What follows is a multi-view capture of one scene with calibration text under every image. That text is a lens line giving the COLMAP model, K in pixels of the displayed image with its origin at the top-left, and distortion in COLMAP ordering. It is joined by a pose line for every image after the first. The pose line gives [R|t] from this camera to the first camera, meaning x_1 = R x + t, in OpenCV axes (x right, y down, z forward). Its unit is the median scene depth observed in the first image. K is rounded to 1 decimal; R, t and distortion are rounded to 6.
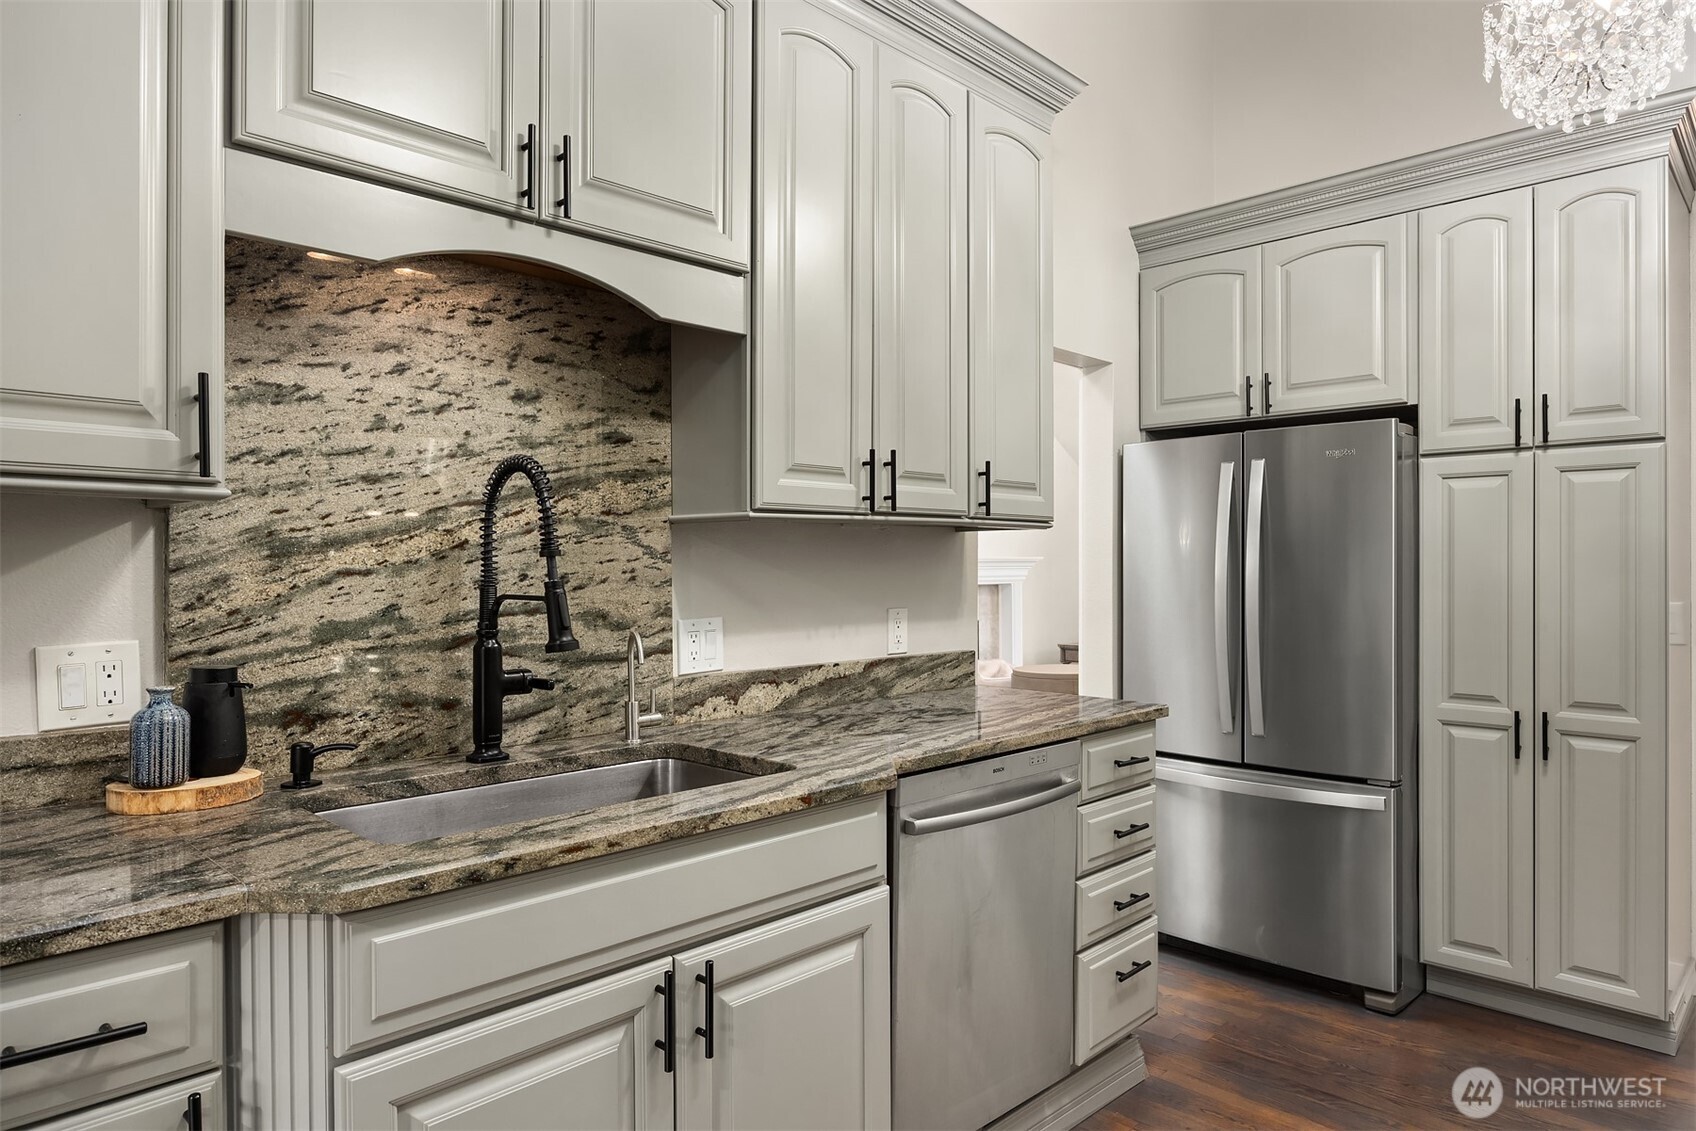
lens RADIAL K [[1047.3, 0, 840.7], [0, 1047.3, 568.2], [0, 0, 1]] dist [-0.005459, 0.002650]
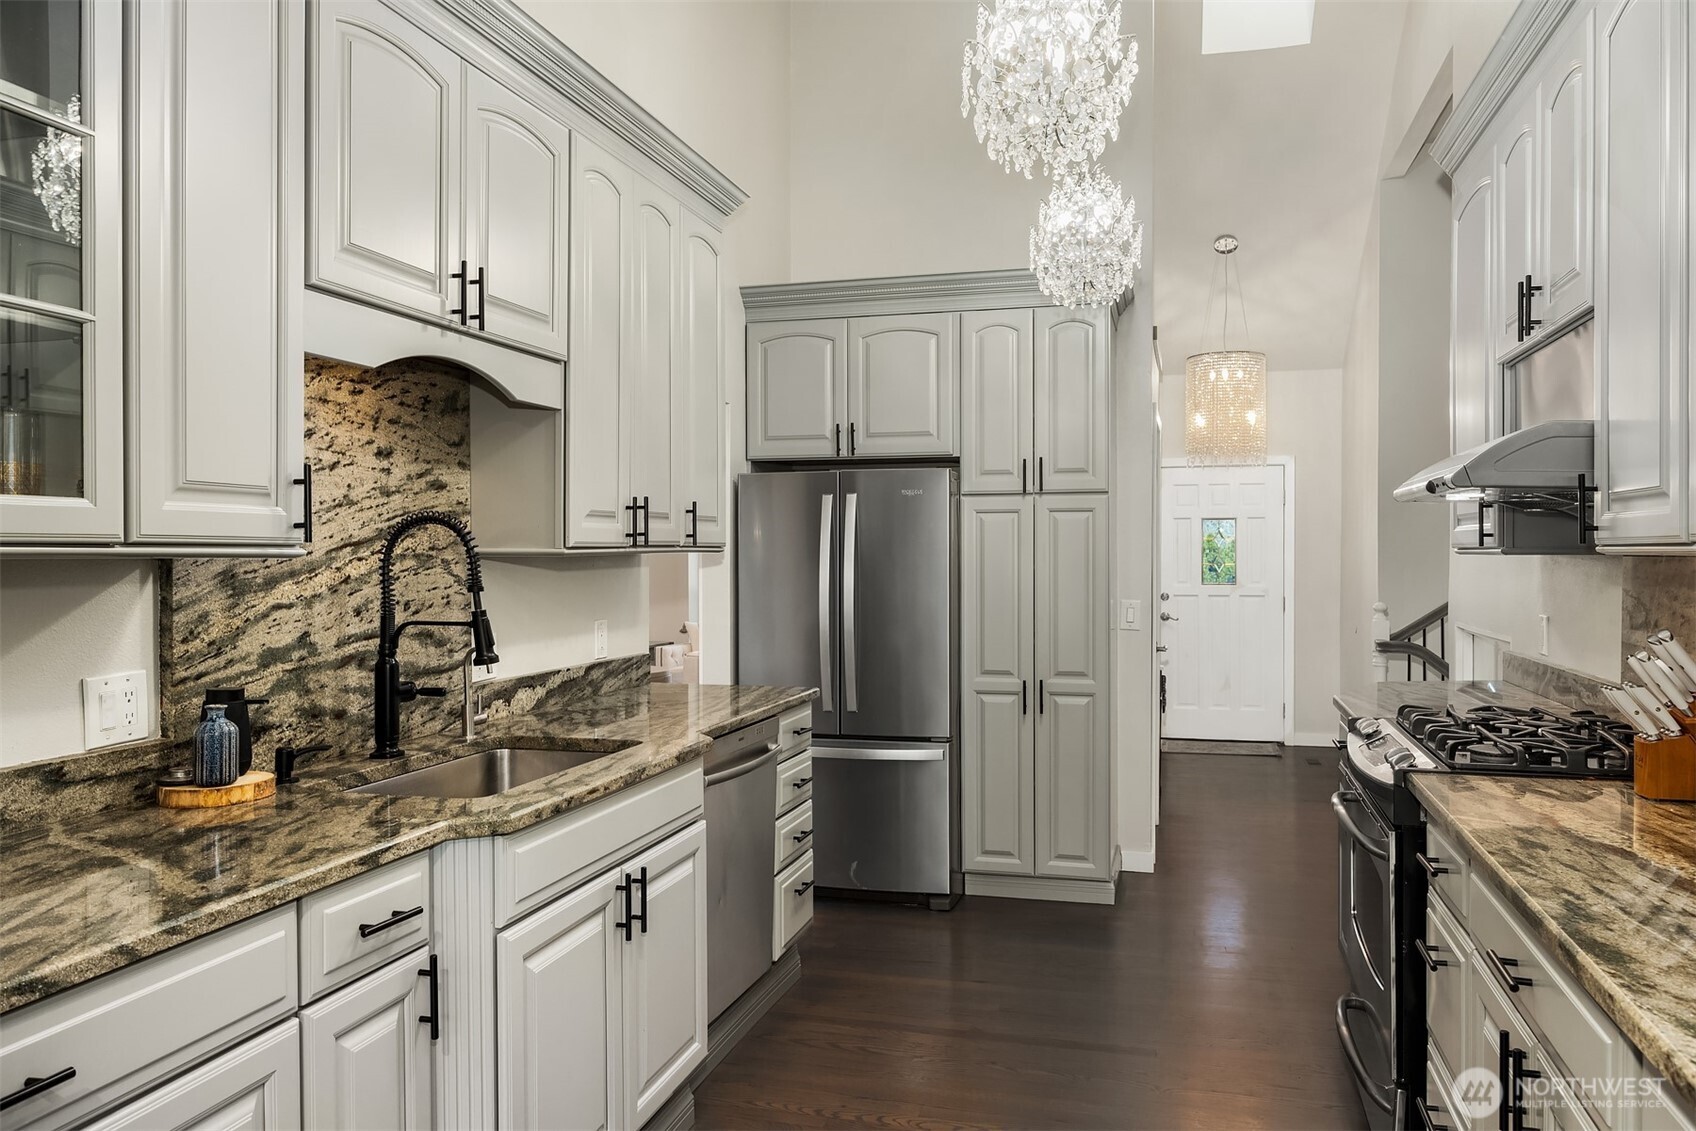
lens RADIAL K [[1240.3, 0, 856.2], [0, 1240.3, 560.6], [0, 0, 1]] dist [-0.001177, -0.004571]
pose [[0.871356, -0.004944, 0.490627, -0.531124], [0.003047, 0.999984, 0.004664, -0.047325], [-0.490642, -0.002569, 0.871357, -0.494759]]
